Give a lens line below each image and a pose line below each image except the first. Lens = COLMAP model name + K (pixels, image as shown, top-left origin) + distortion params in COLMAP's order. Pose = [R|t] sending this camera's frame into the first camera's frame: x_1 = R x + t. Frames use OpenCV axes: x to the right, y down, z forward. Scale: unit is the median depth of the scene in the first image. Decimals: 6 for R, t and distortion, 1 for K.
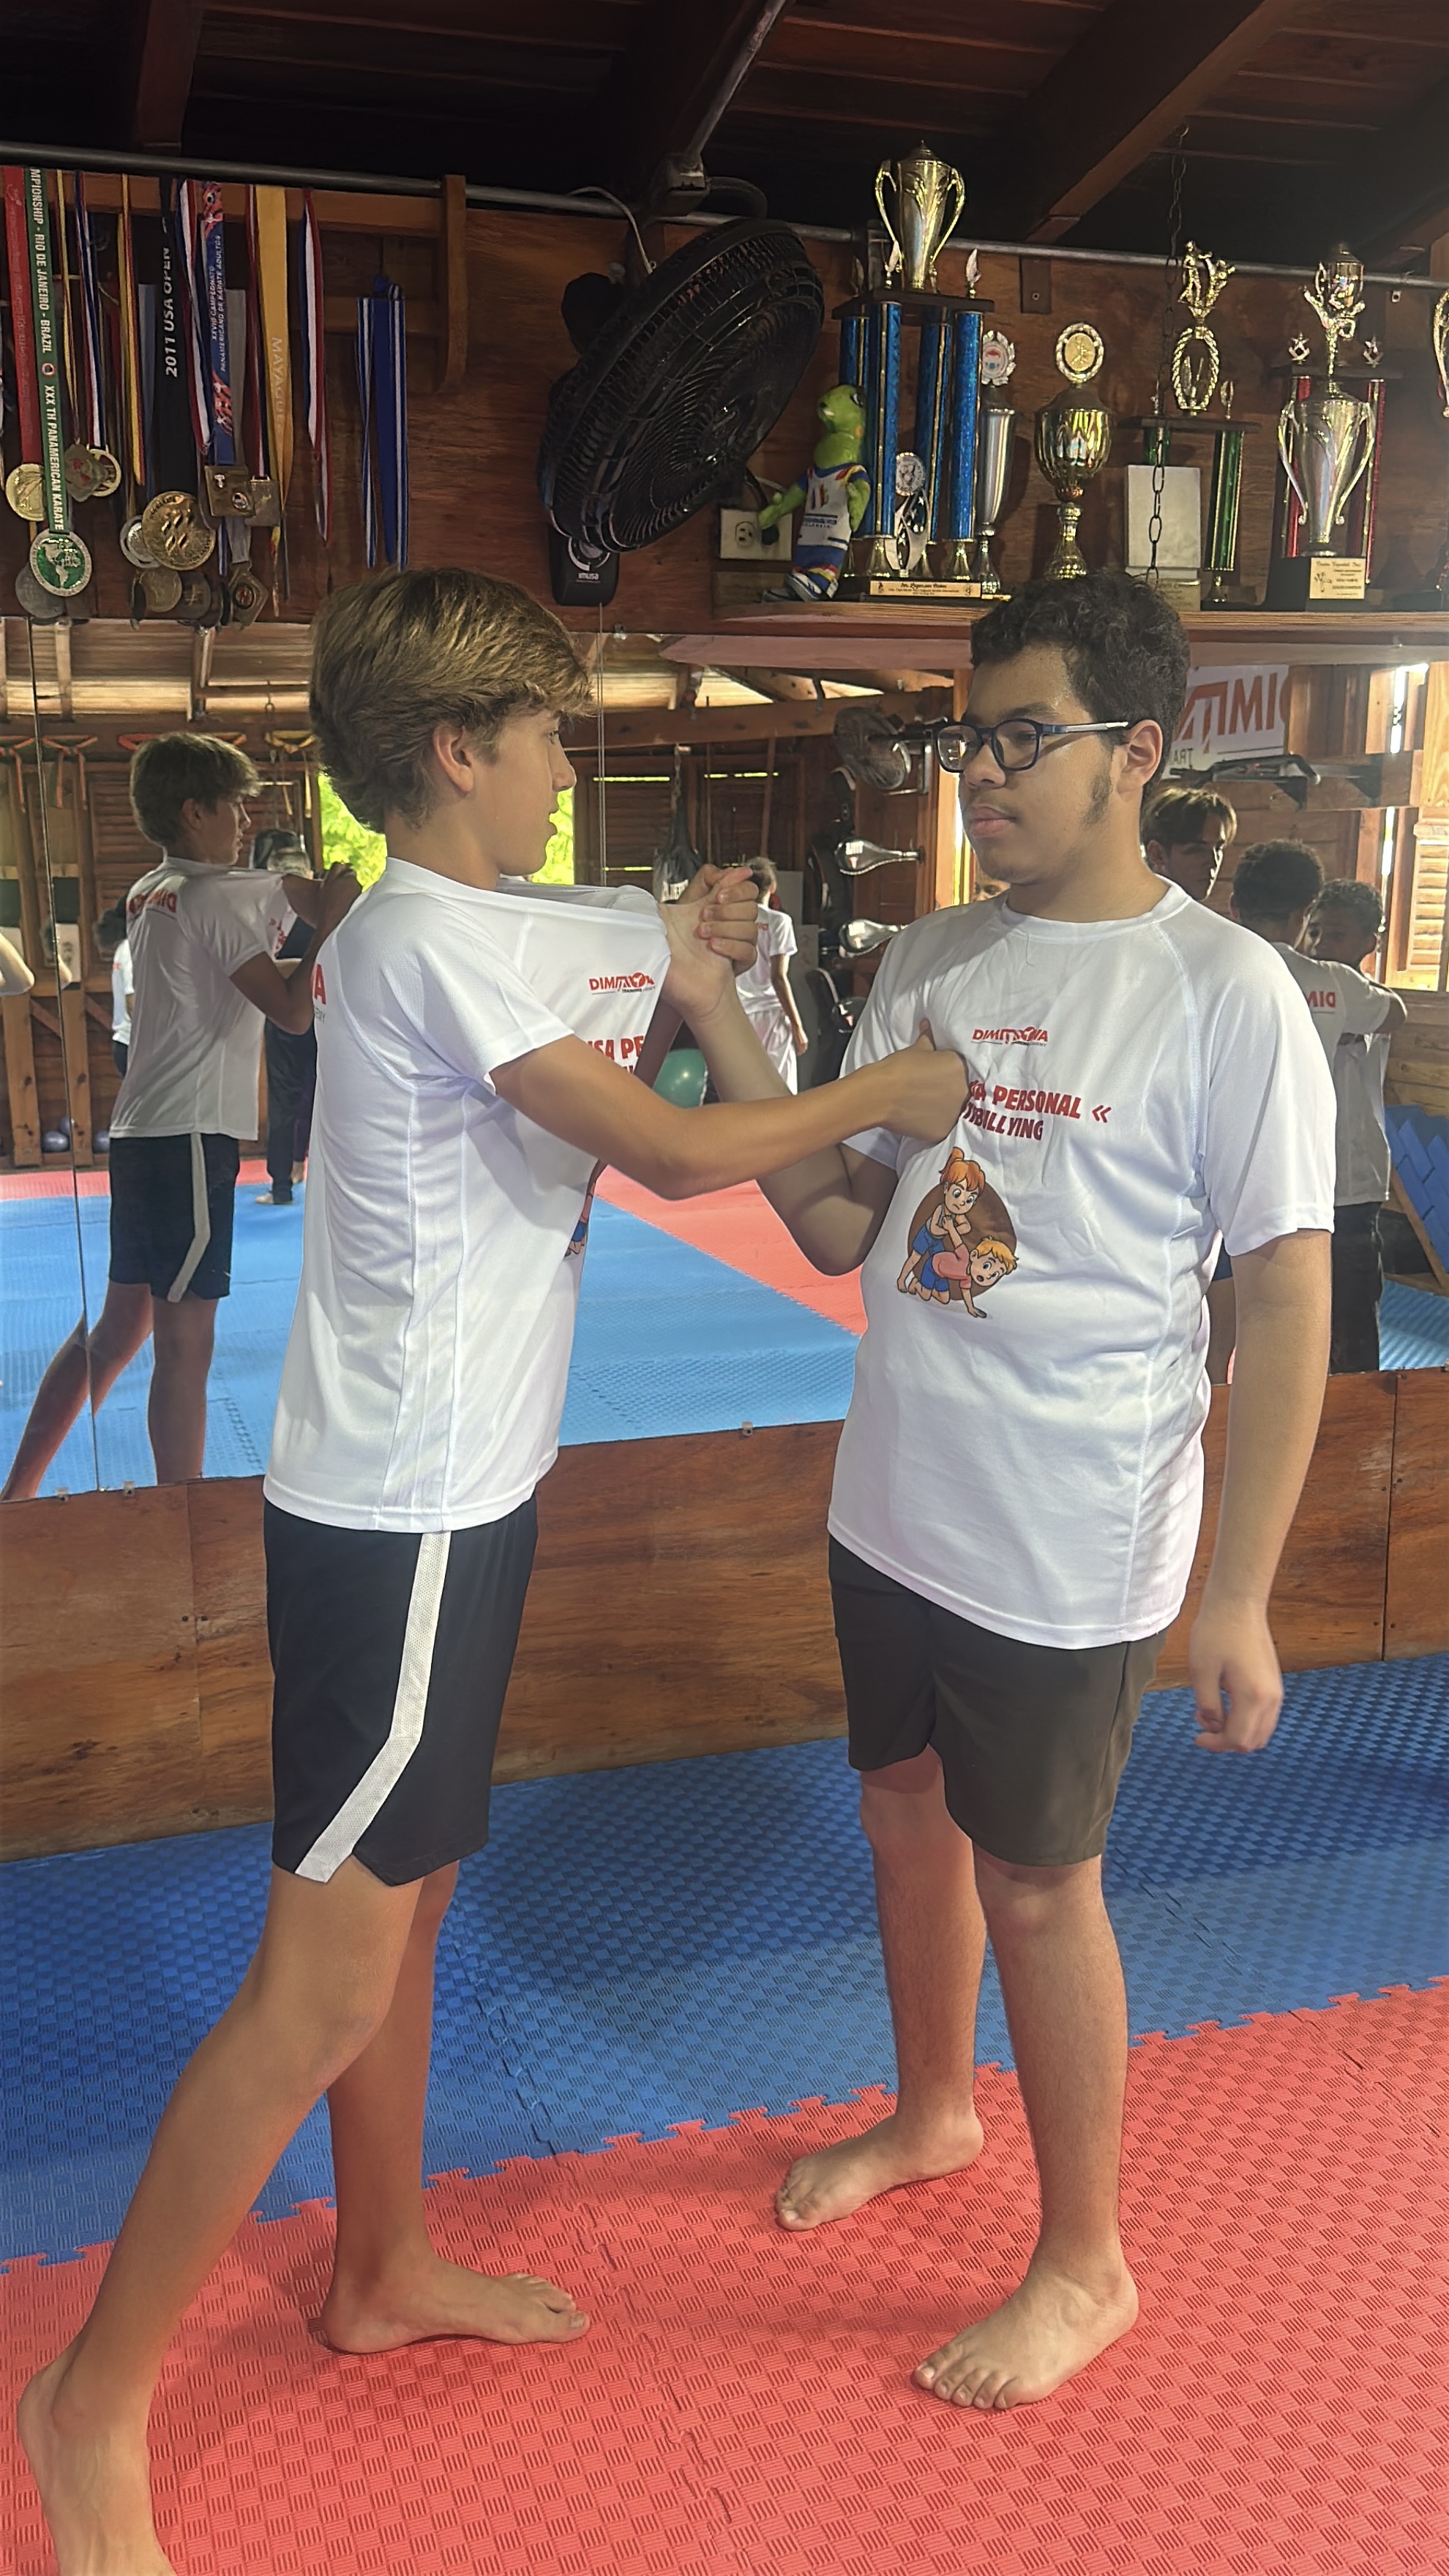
lens RADIAL K [[2251.8, 0, 793.7], [0, 2251.8, 1305.6], [0, 0, 1]] dist [0.181679, -0.383925]
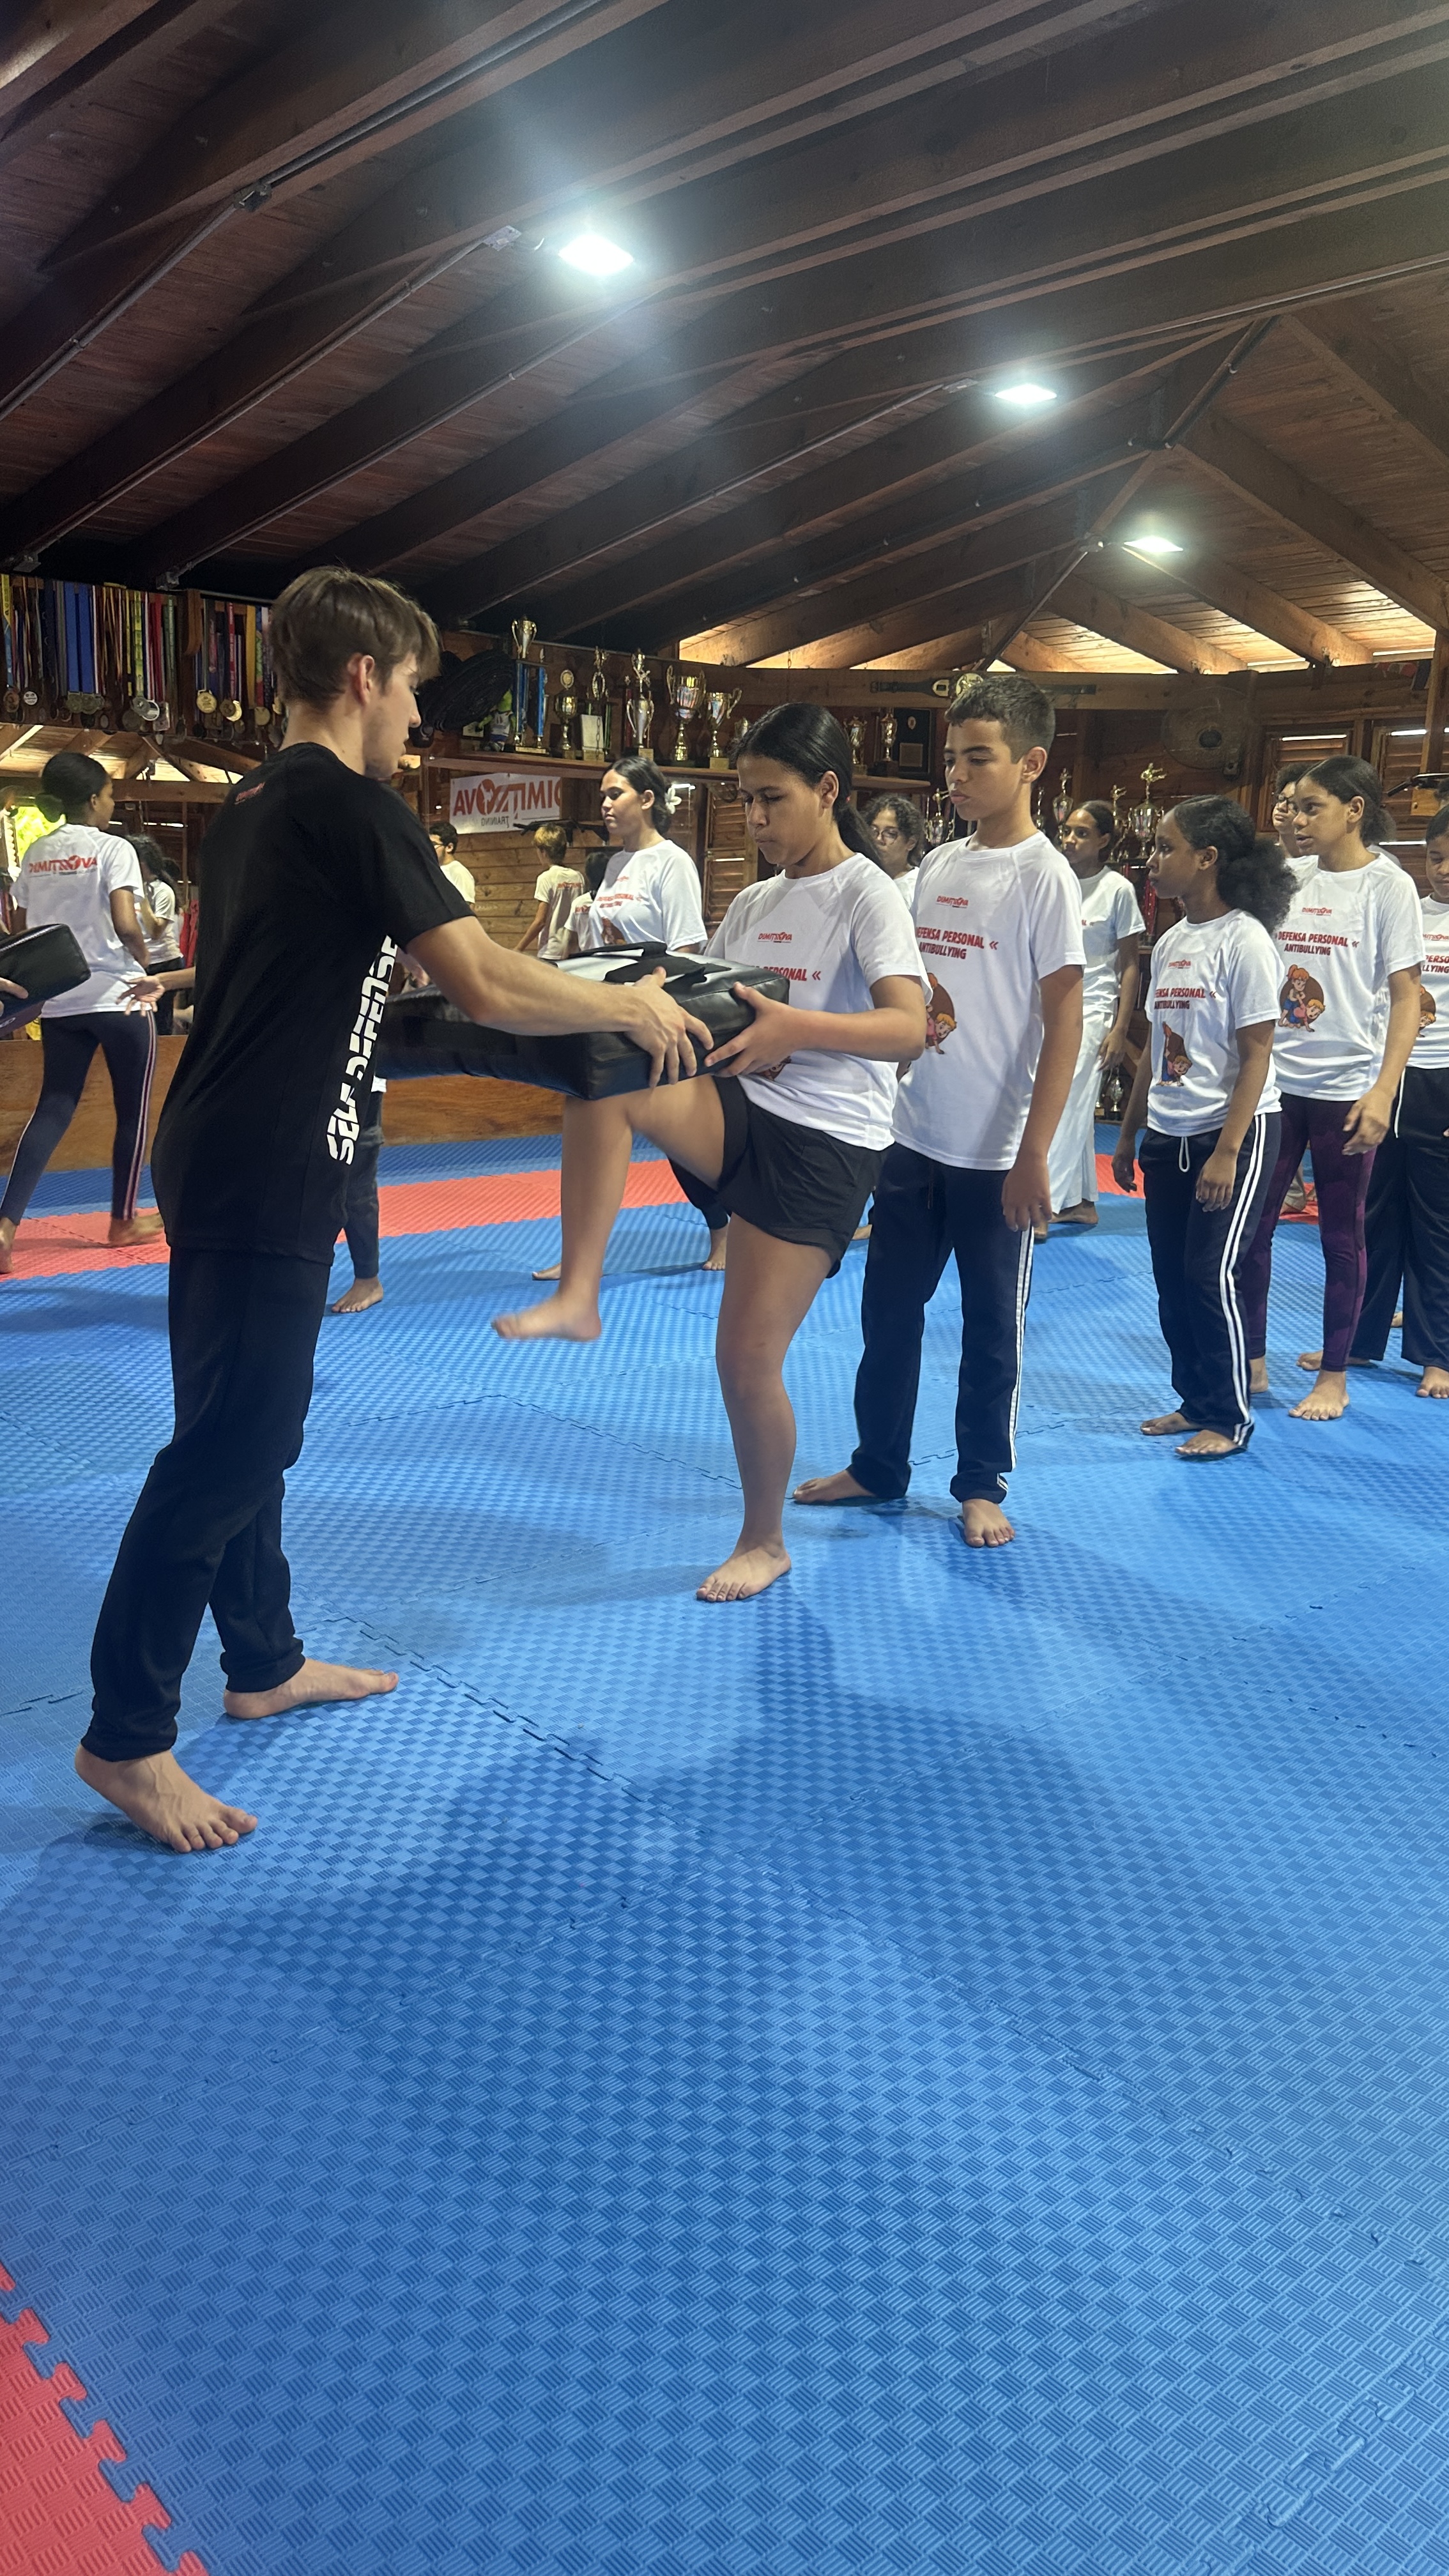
lens RADIAL K [[1960.5, 0, 721.5], [0, 1960.5, 1357.9], [0, 0, 1]] dist [0.035090, -0.004696]
pose [[0.928067, -0.058633, 0.367767, -0.758772], [0.052137, 0.998259, 0.027584, 0.477278], [-0.368745, -0.006426, 0.929509, -1.676941]]
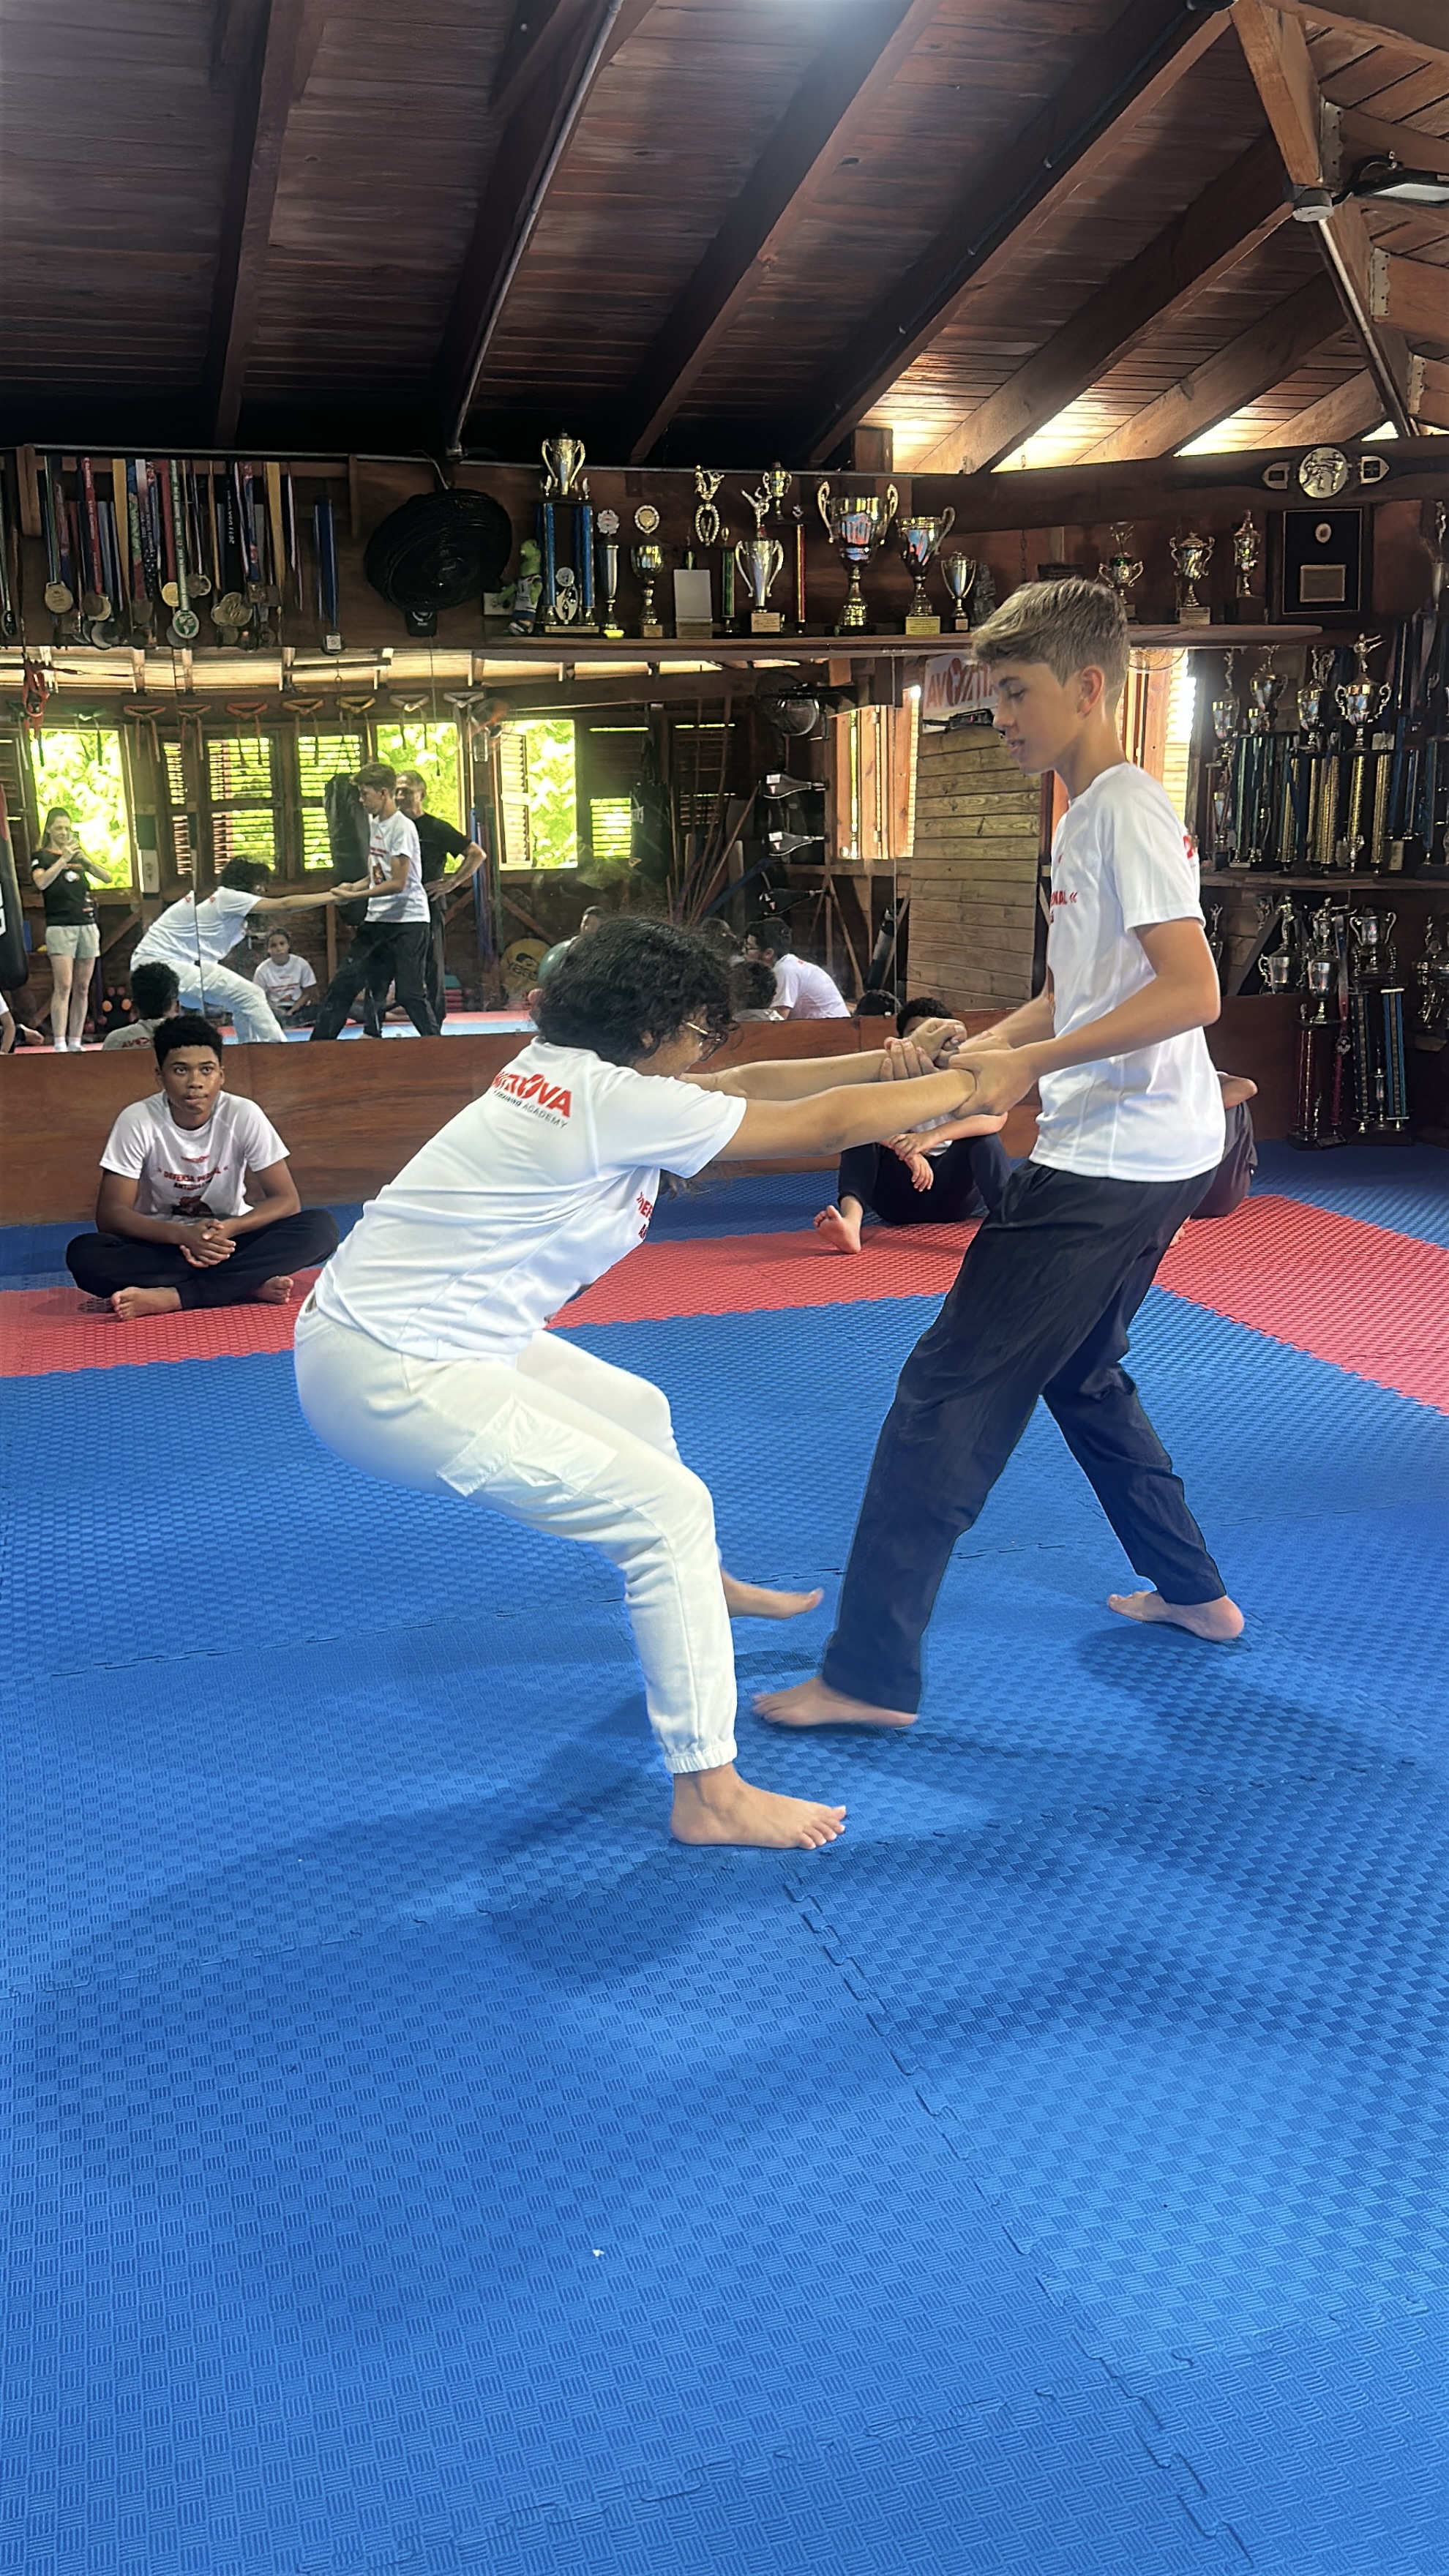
lens RADIAL K [[2251.8, 0, 793.7], [0, 2251.8, 1305.6], [0, 0, 1]] dist [0.181679, -0.383925]
pose [[0.998588, -0.000696, -0.053126, 0.387934], [0.001596, 0.999856, 0.016889, 0.302822], [0.053107, -0.016950, 0.998445, -1.202891]]
